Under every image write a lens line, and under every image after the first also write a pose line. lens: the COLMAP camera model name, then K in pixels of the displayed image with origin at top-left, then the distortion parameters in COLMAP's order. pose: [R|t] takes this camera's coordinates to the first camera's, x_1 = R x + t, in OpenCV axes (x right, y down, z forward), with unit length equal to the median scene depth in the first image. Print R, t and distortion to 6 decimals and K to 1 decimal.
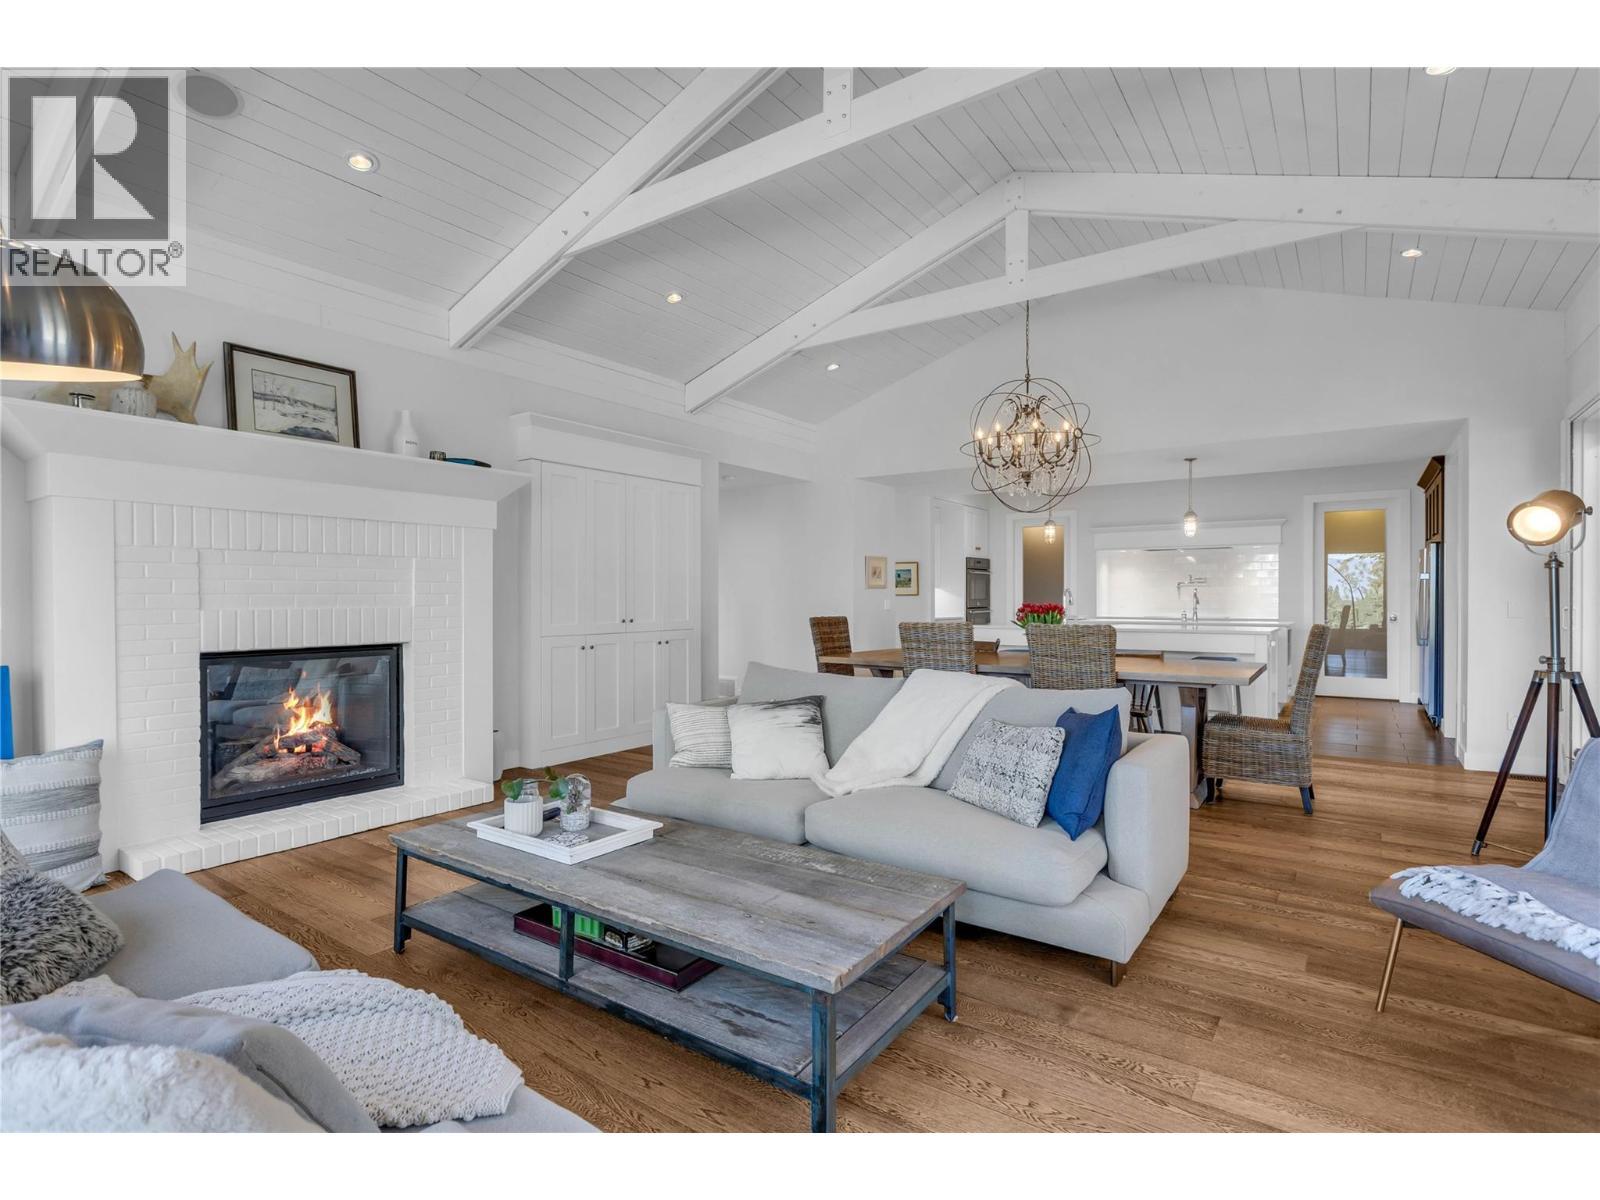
lens RADIAL K [[786.4, 0, 800.0], [0, 786.4, 600.0], [0, 0, 1]] dist [0.000067, 0.000549]
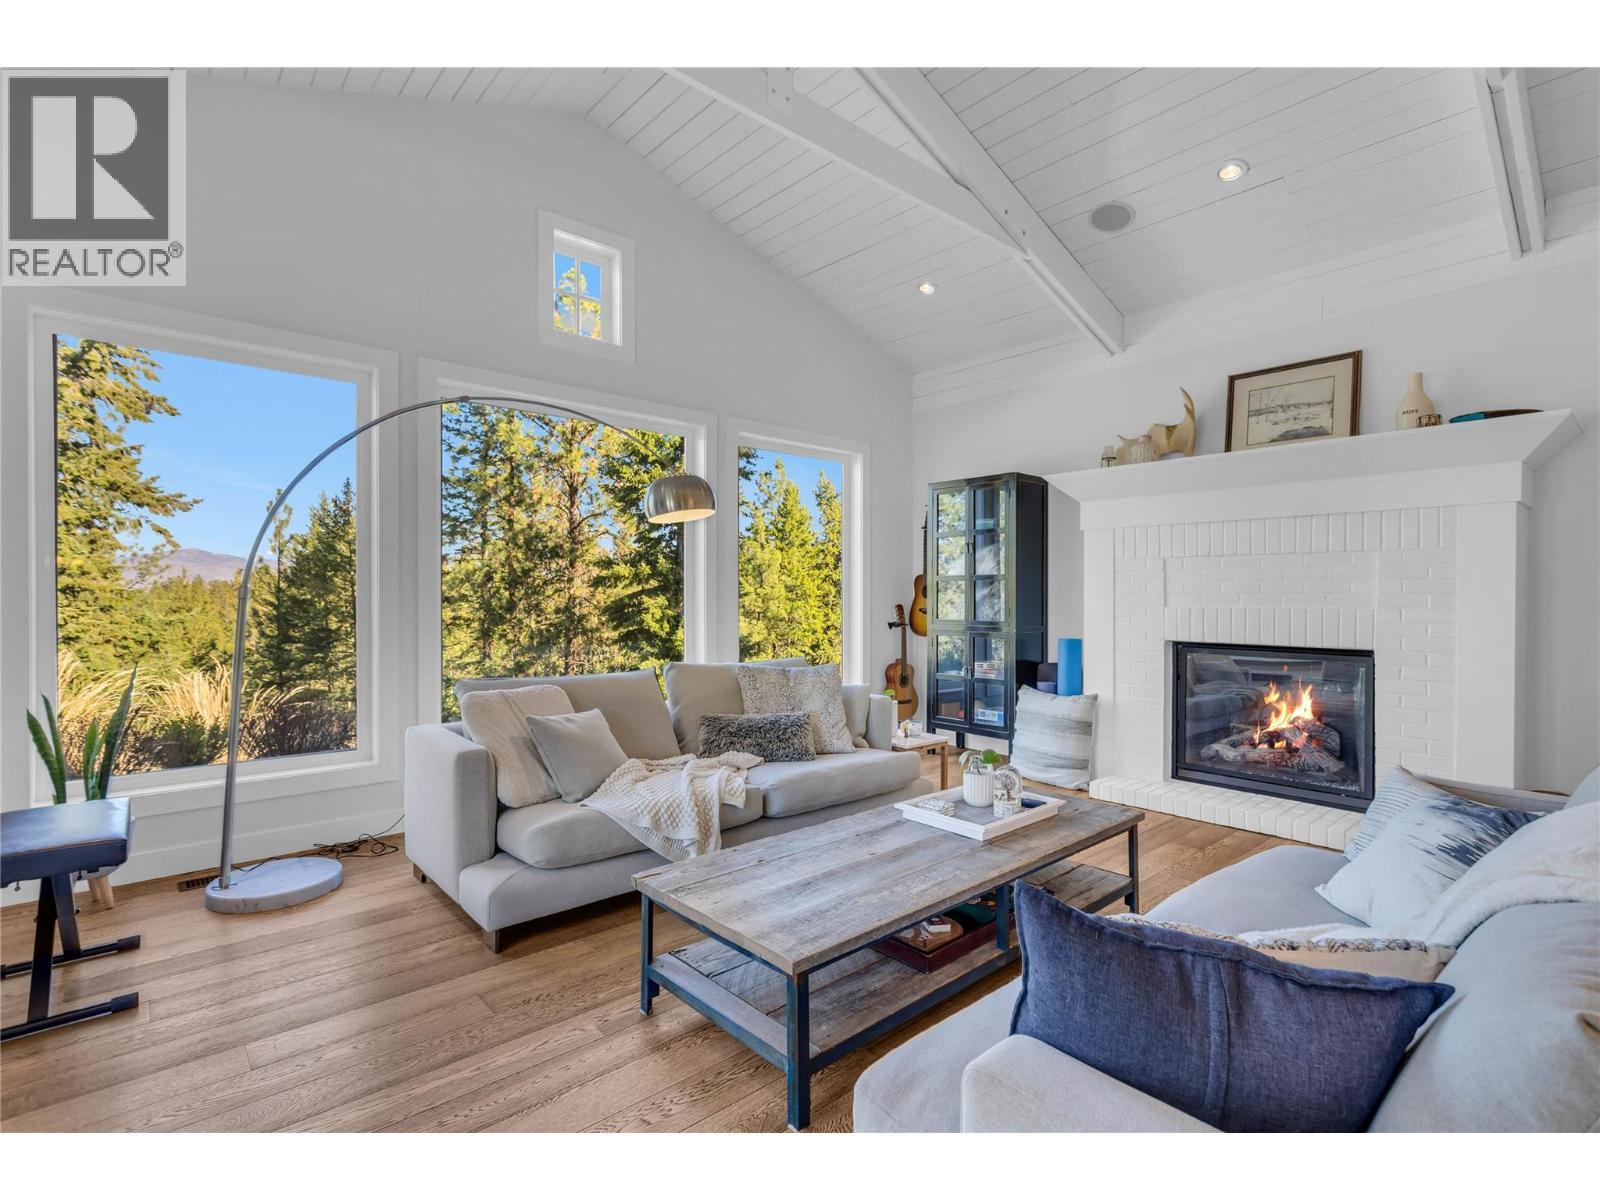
lens RADIAL K [[766.5, 0, 800.0], [0, 766.5, 600.0], [0, 0, 1]] dist [-0.000598, -0.000767]
pose [[-0.225160, 0.003587, -0.974315, 0.500363], [-0.008892, 0.999944, 0.005736, 0.000405], [0.974281, 0.009955, -0.225115, 0.629709]]
